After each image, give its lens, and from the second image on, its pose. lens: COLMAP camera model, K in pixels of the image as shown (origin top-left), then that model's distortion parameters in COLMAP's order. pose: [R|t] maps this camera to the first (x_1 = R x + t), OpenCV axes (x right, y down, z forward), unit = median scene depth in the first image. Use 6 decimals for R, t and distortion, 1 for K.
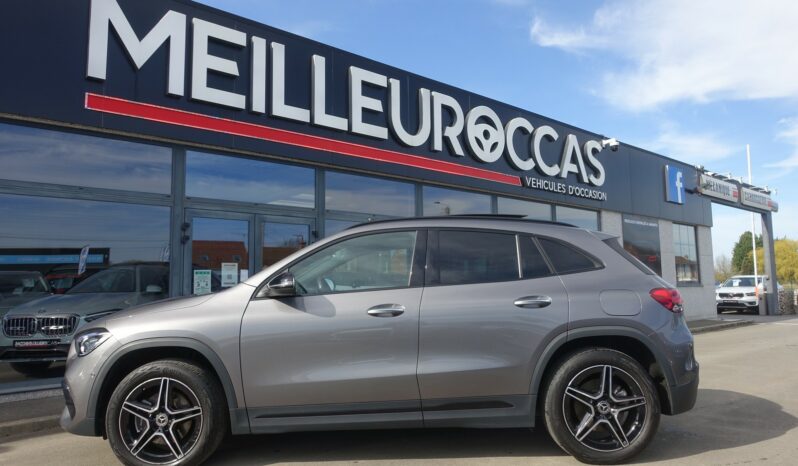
lens RADIAL K [[556.9, 0, 396.7], [0, 556.9, 232.1], [0, 0, 1]] dist [-0.003222, 0.014565]
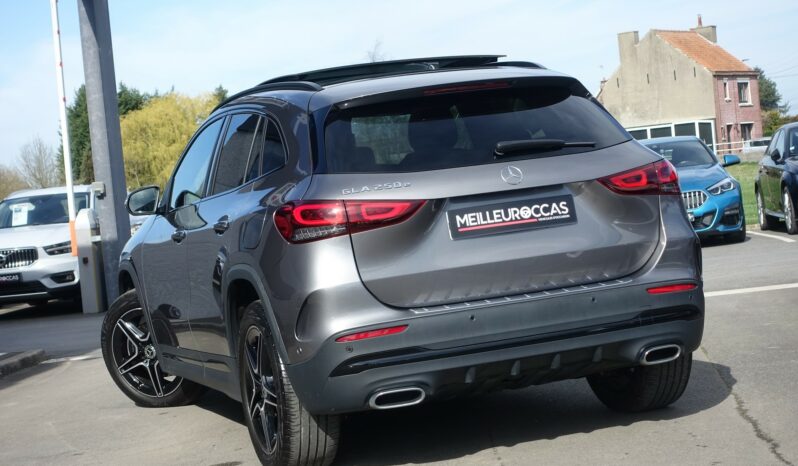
lens RADIAL K [[1660.5, 0, 397.5], [0, 1660.5, 232.9], [0, 0, 1]] dist [0.015745, 0.000000]
pose [[0.736572, -0.079391, 0.671684, 0.170505], [0.019683, 0.995183, 0.096042, 0.020222], [-0.676073, -0.057521, 0.734586, 0.218353]]
